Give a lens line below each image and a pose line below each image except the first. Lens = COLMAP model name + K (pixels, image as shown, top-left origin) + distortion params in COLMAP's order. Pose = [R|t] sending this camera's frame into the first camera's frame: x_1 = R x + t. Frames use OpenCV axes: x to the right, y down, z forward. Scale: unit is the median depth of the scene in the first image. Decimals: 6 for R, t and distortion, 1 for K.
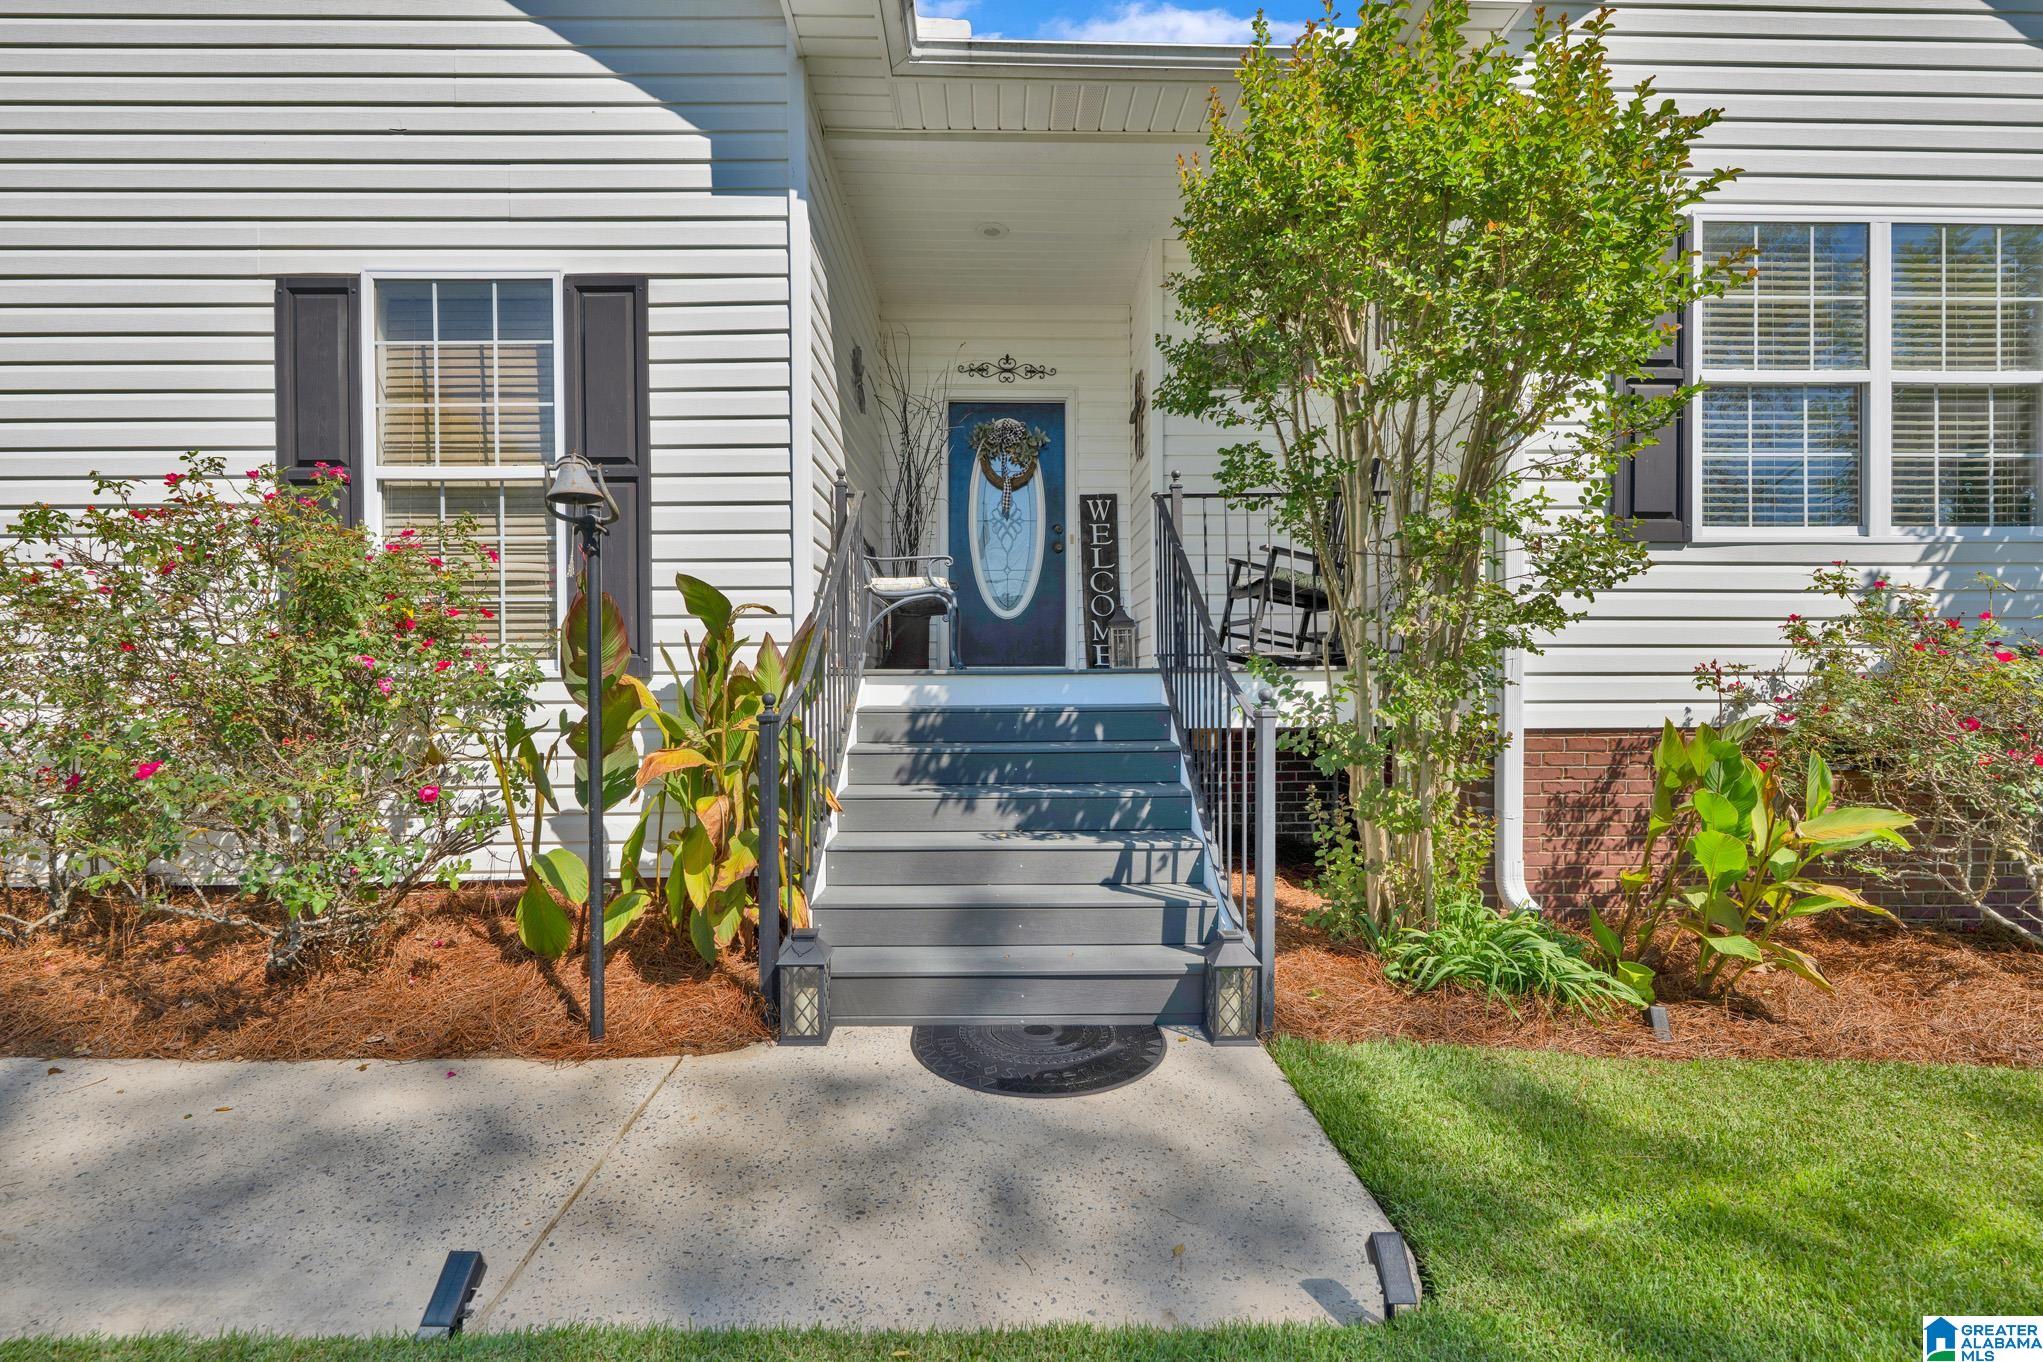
lens RADIAL K [[940.3, 0, 1023.9], [0, 940.3, 679.8], [0, 0, 1]] dist [0.000777, 0.000085]
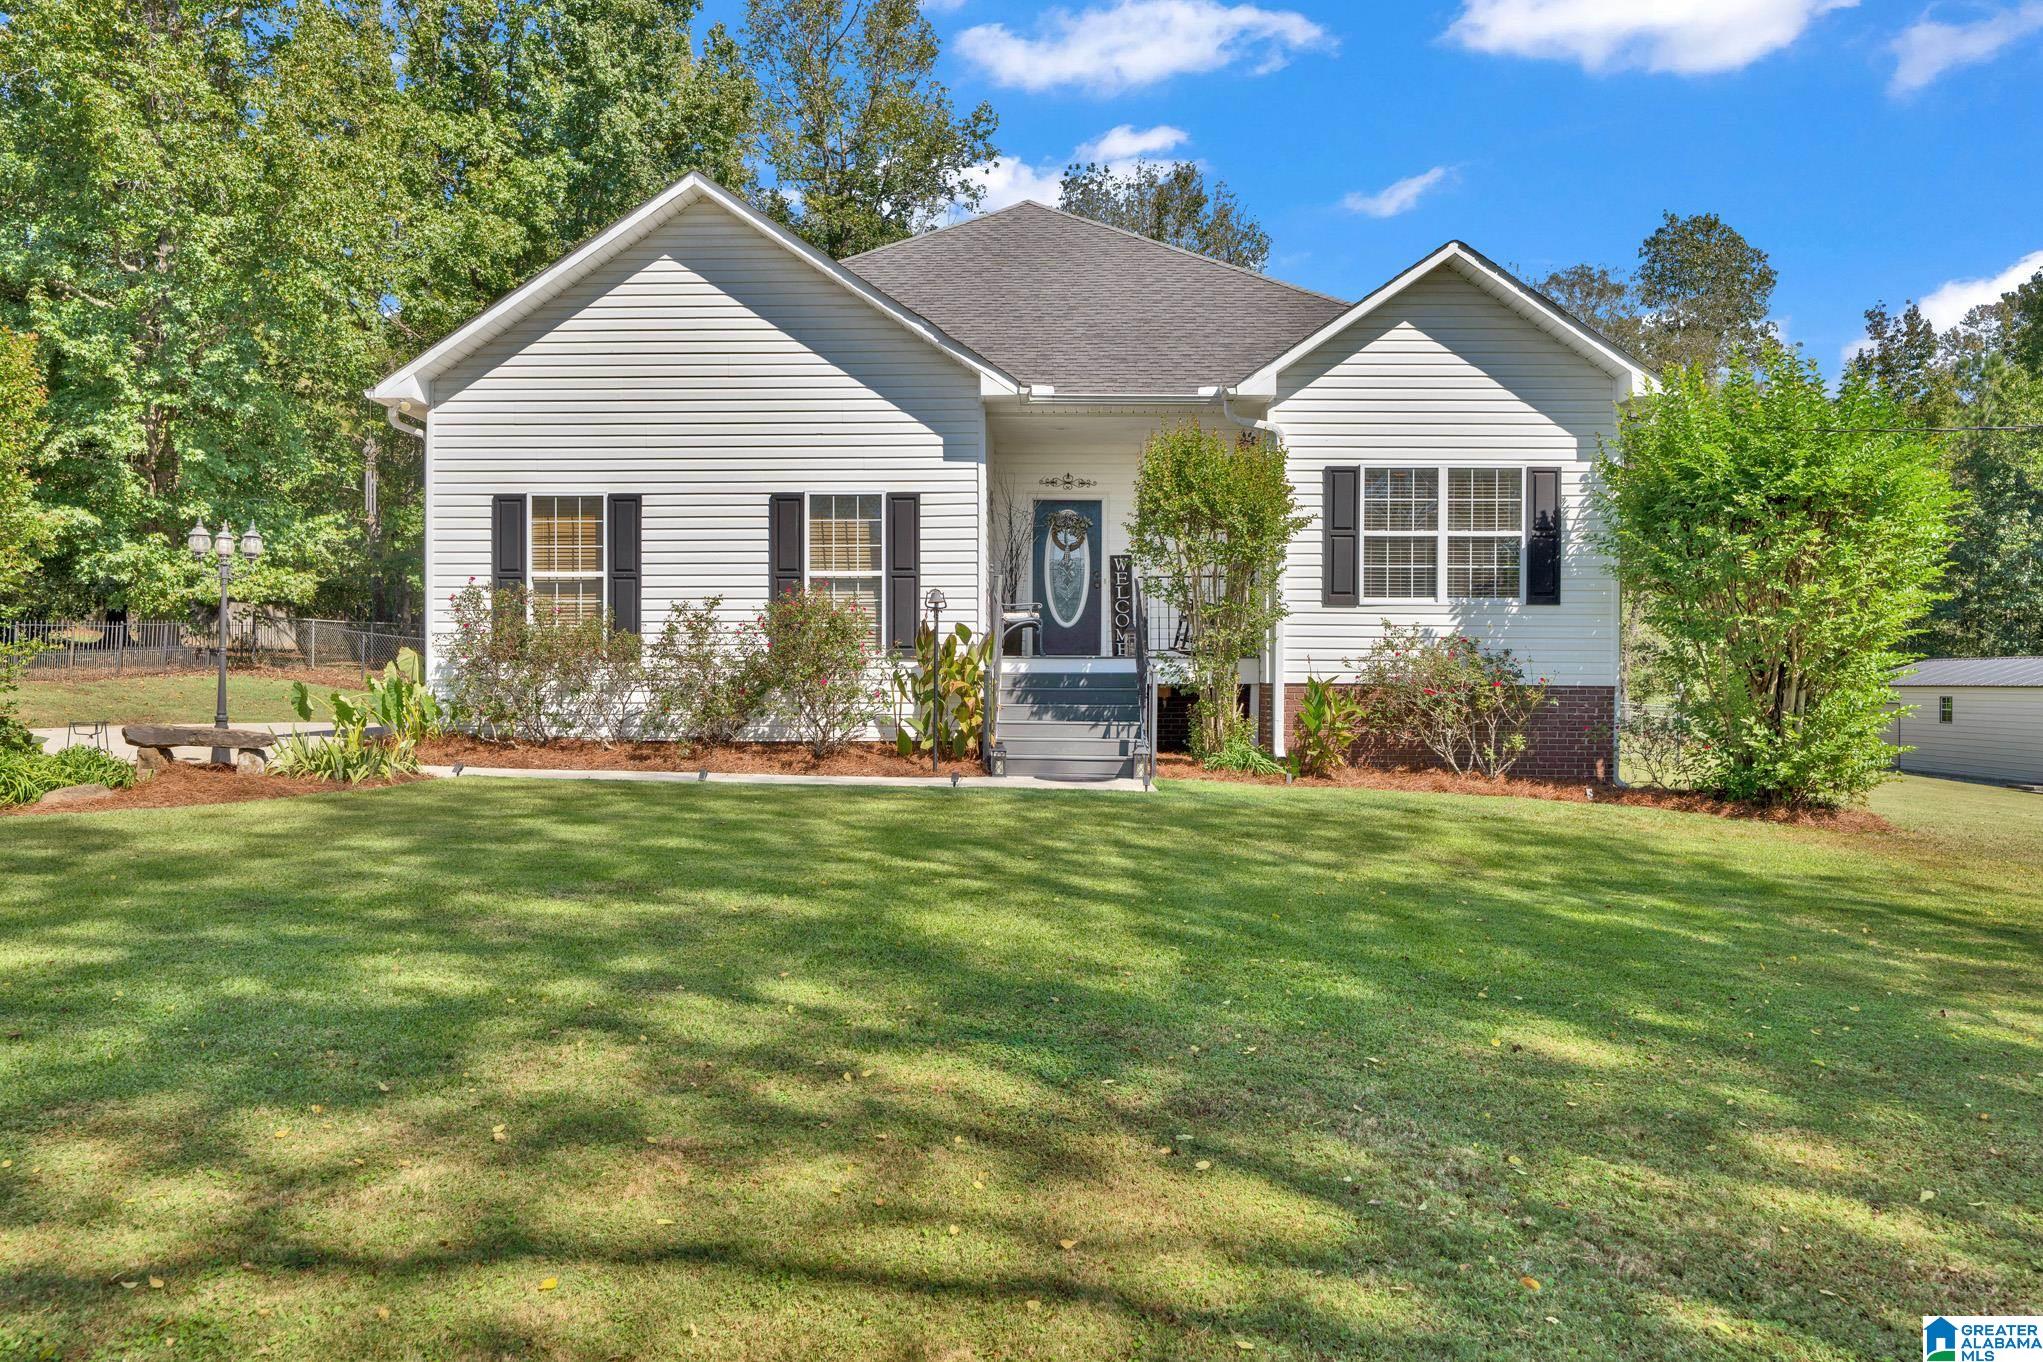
lens RADIAL K [[1399.8, 0, 1014.9], [0, 1399.8, 676.3], [0, 0, 1]] dist [0.006822, -0.001379]
pose [[0.998435, 0.009987, -0.055021, 0.045395], [-0.010046, 0.999949, -0.000807, 0.041433], [0.055010, 0.001358, 0.998485, -2.386422]]
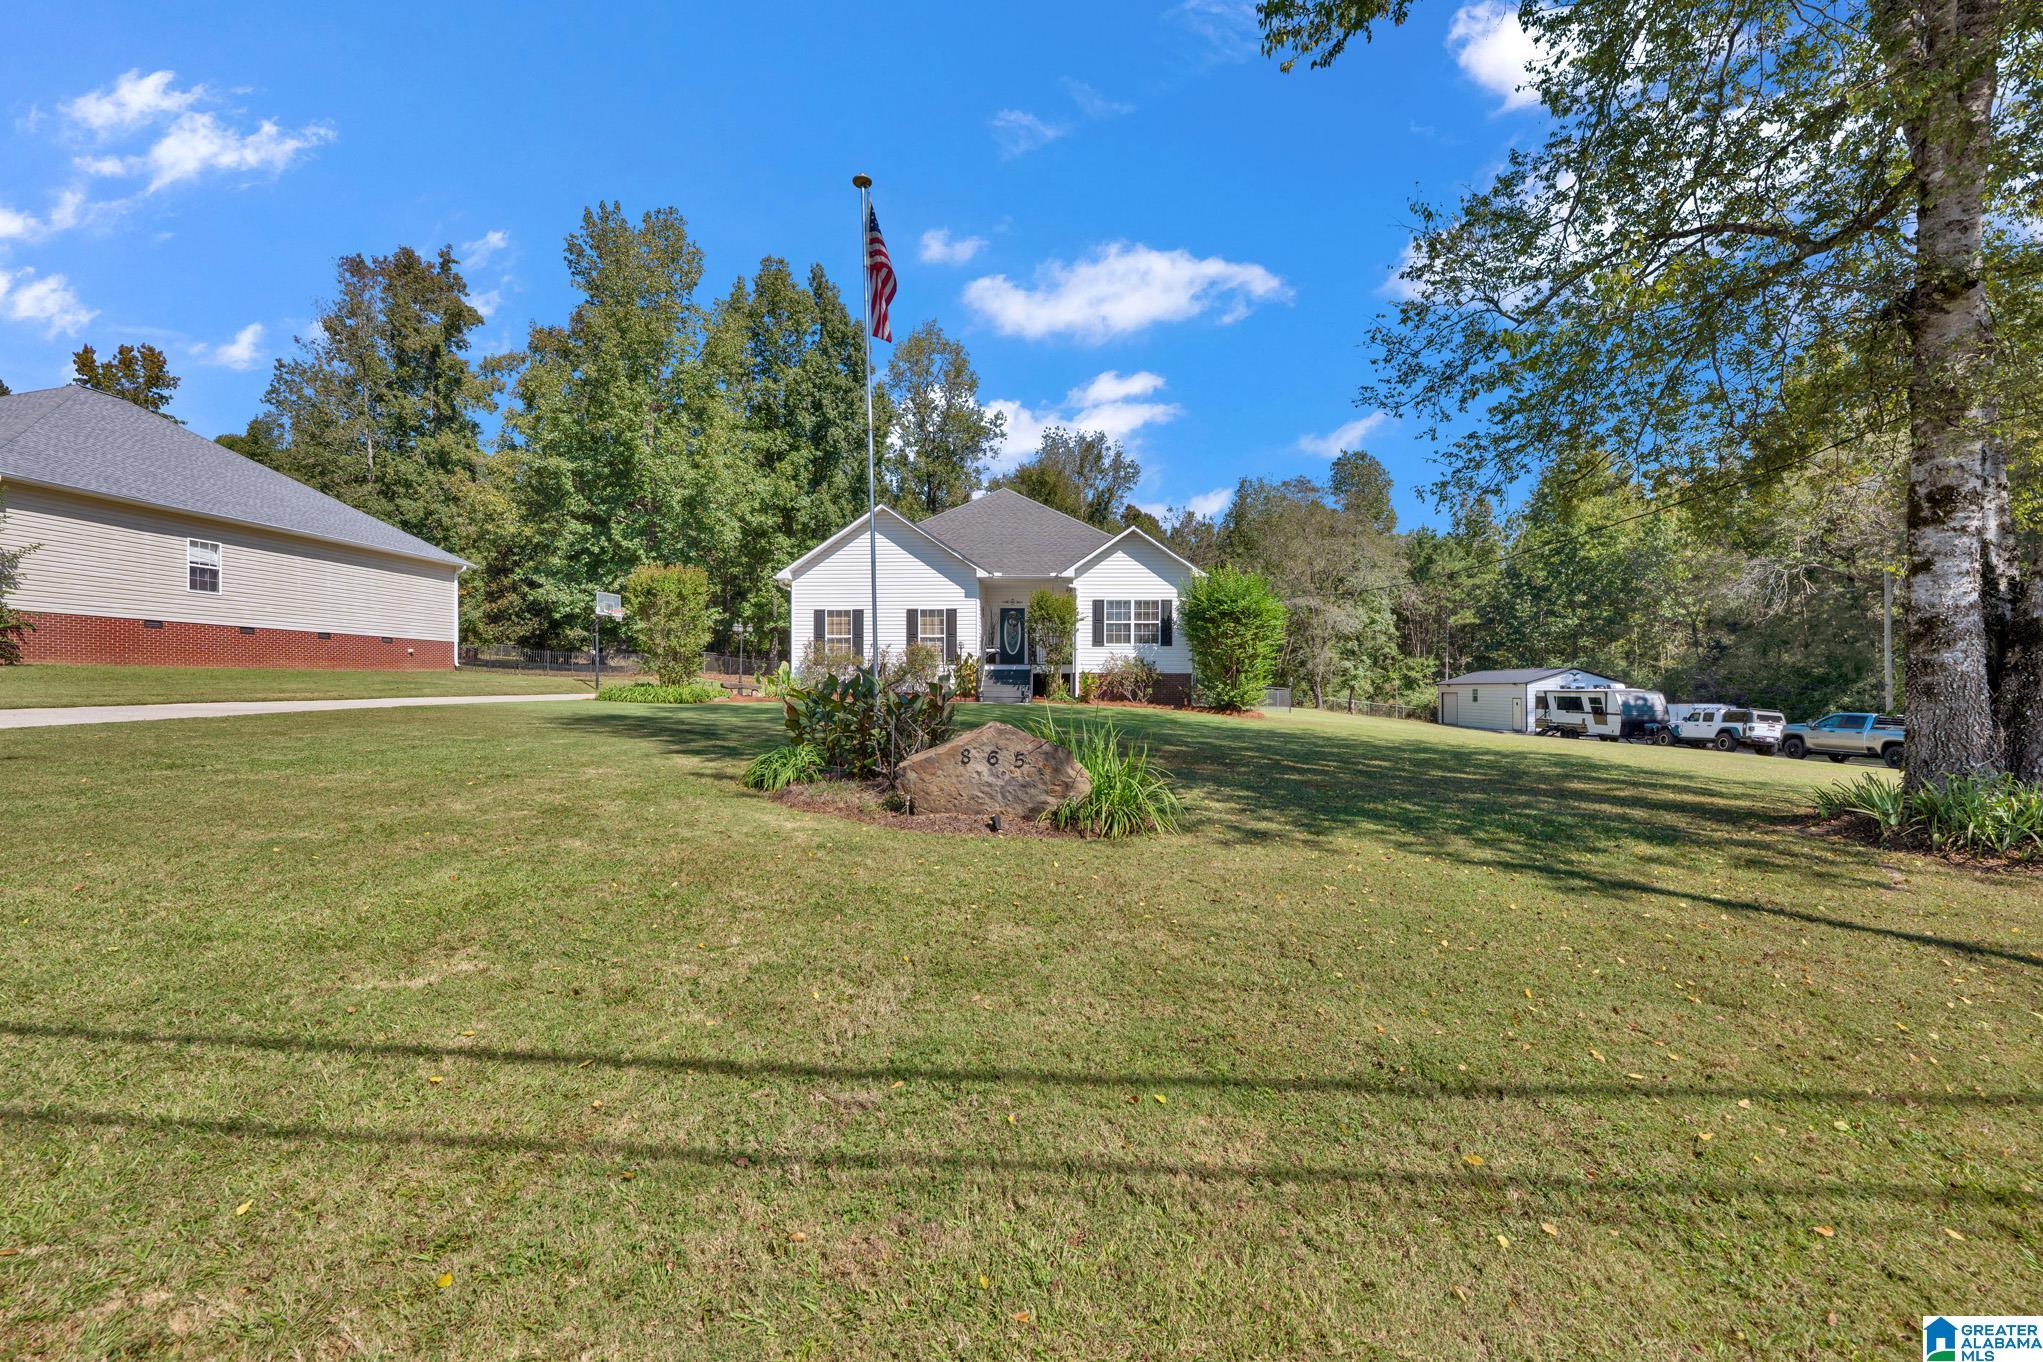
lens RADIAL K [[805.5, 0, 1017.8], [0, 805.5, 678.2], [0, 0, 1]] dist [-0.000254, 0.000005]
pose [[0.997001, 0.008015, -0.076979, 0.500661], [-0.008757, 0.999918, -0.009302, 0.143918], [0.076898, 0.009948, 0.996989, -4.700975]]
